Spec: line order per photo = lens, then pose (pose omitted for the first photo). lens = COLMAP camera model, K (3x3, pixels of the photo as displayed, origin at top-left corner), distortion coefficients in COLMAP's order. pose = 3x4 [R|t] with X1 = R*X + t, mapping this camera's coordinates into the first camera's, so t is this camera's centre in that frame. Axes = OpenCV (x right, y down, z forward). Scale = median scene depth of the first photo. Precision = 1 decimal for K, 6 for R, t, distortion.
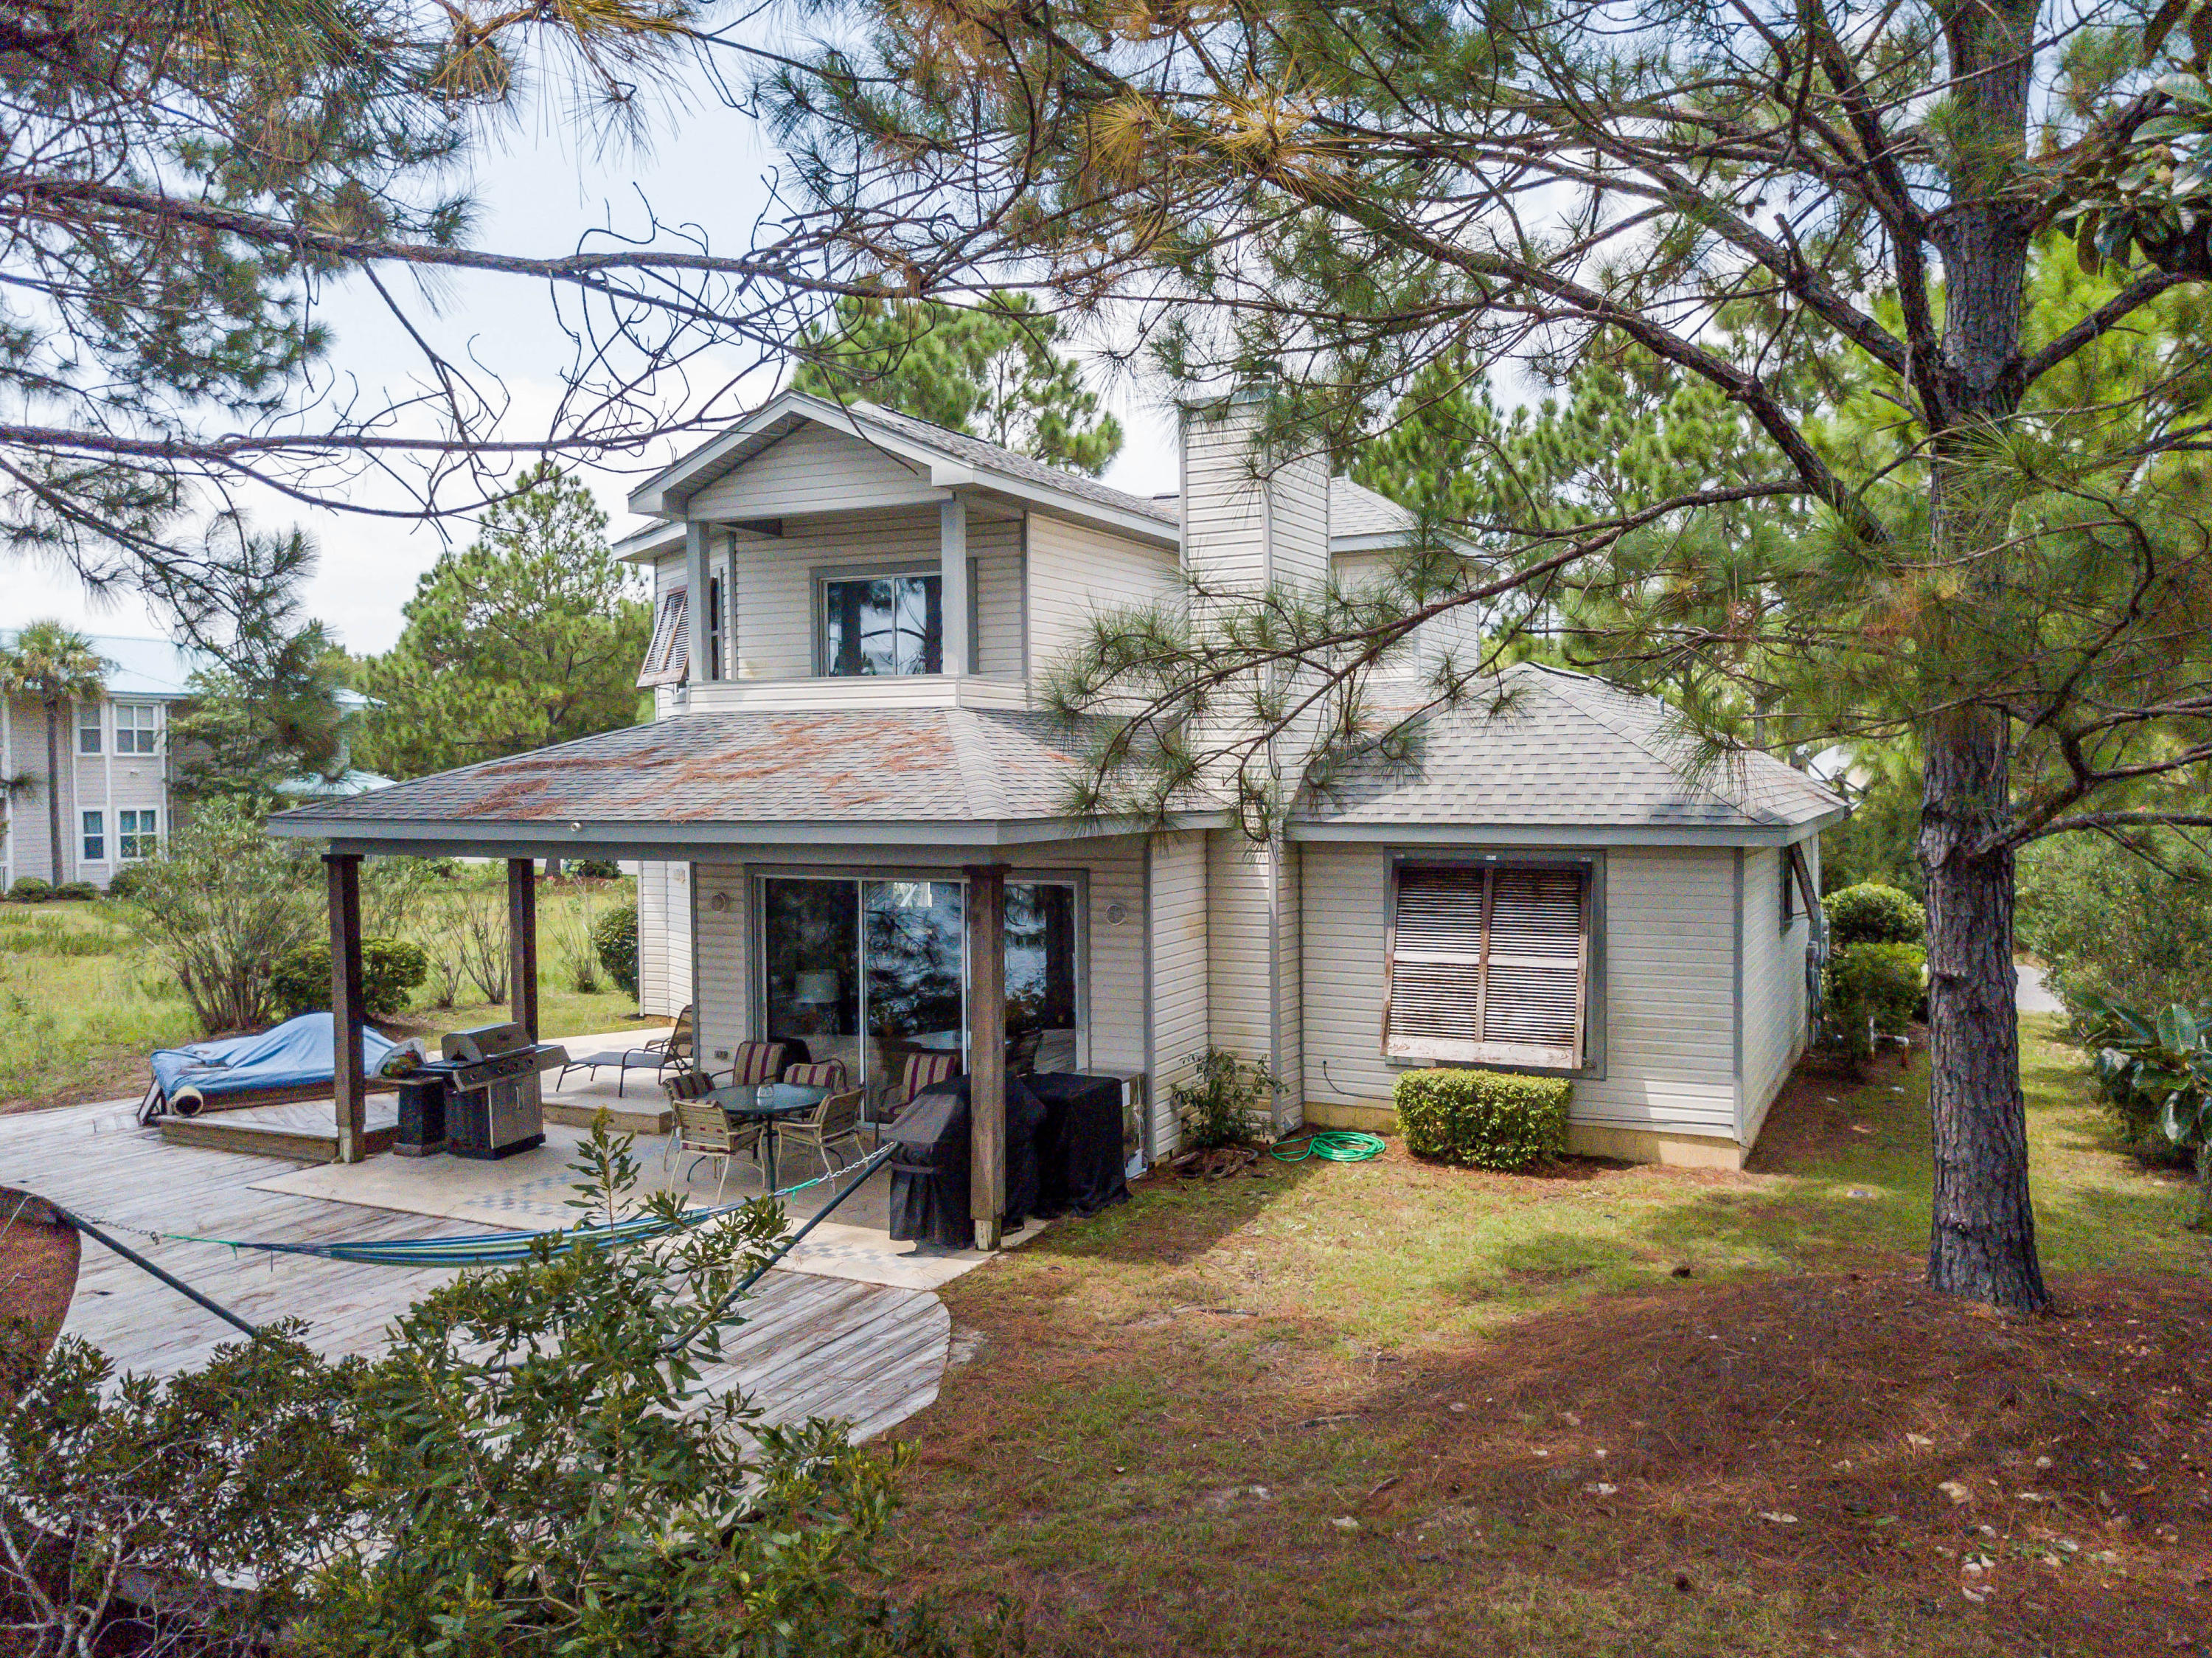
lens RADIAL K [[1708.6, 0, 1099.3], [0, 1708.6, 824.1], [0, 0, 1]] dist [-0.000733, 0.006572]
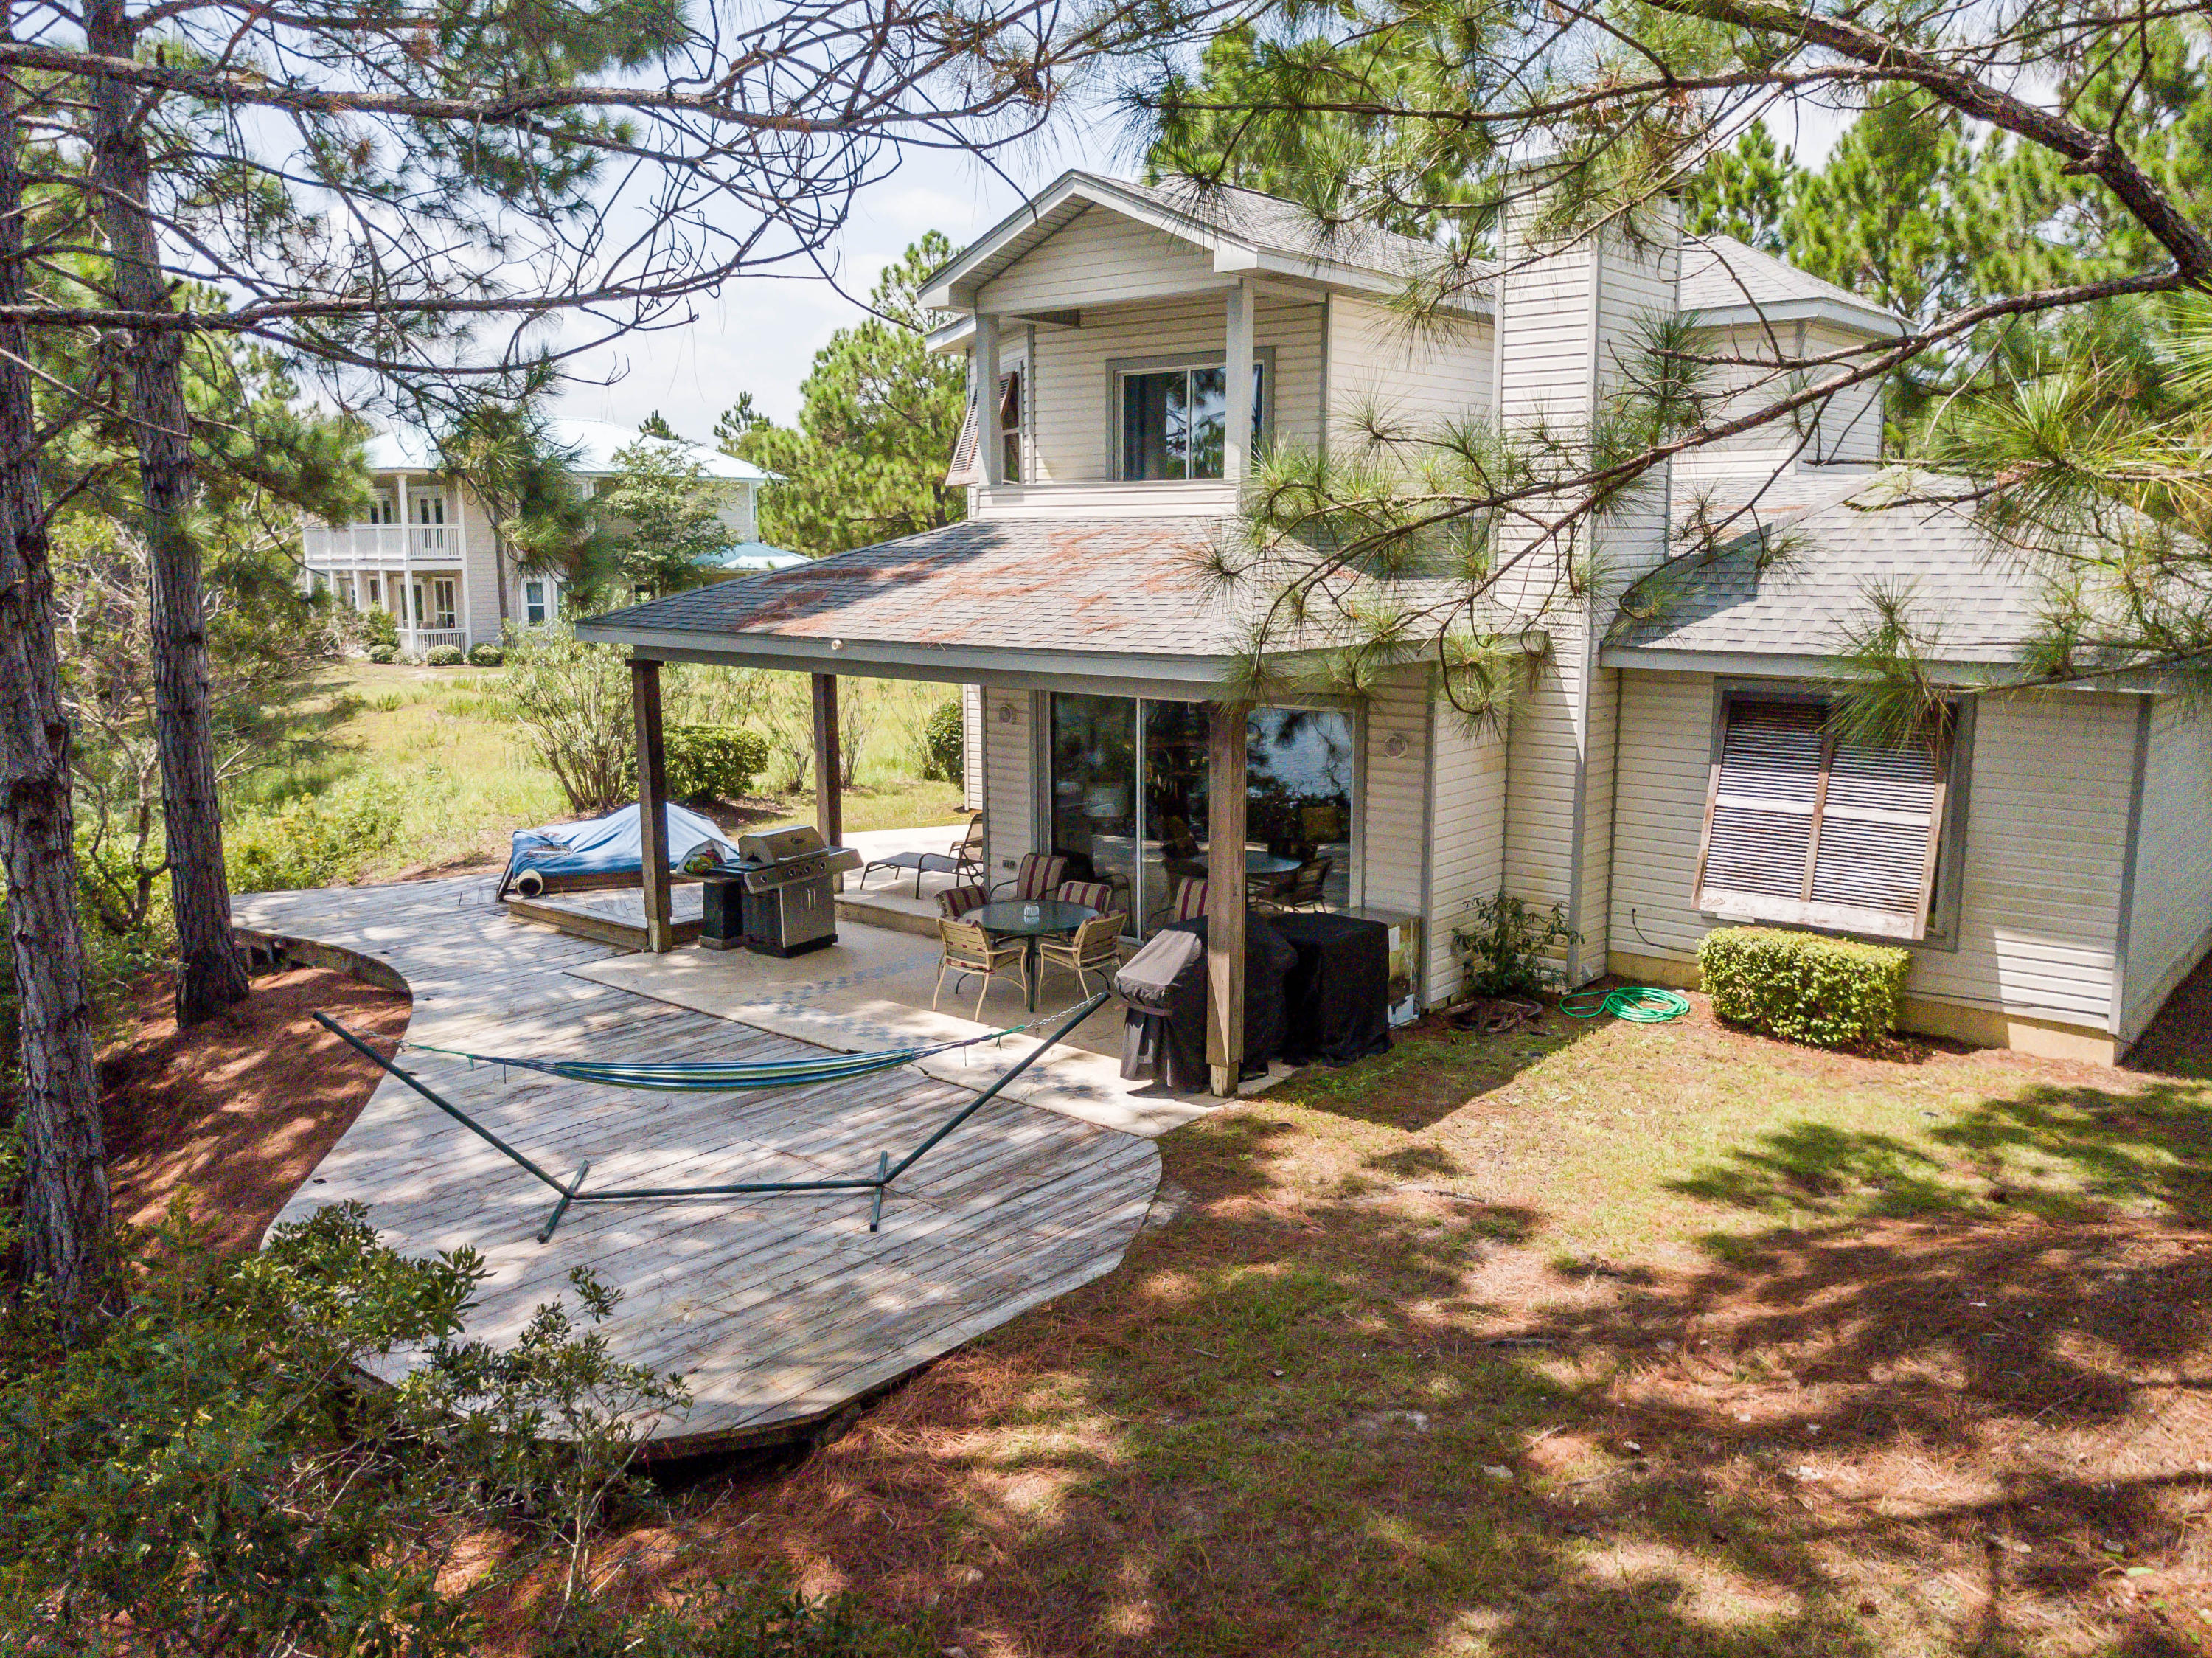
lens RADIAL K [[1690.6, 0, 1106.6], [0, 1690.6, 832.2], [0, 0, 1]] dist [0.004027, -0.005007]
pose [[0.970877, 0.048368, -0.234646, 0.073427], [-0.014090, 0.989241, 0.145617, -0.031907], [0.239164, -0.138070, 0.961112, 0.068106]]
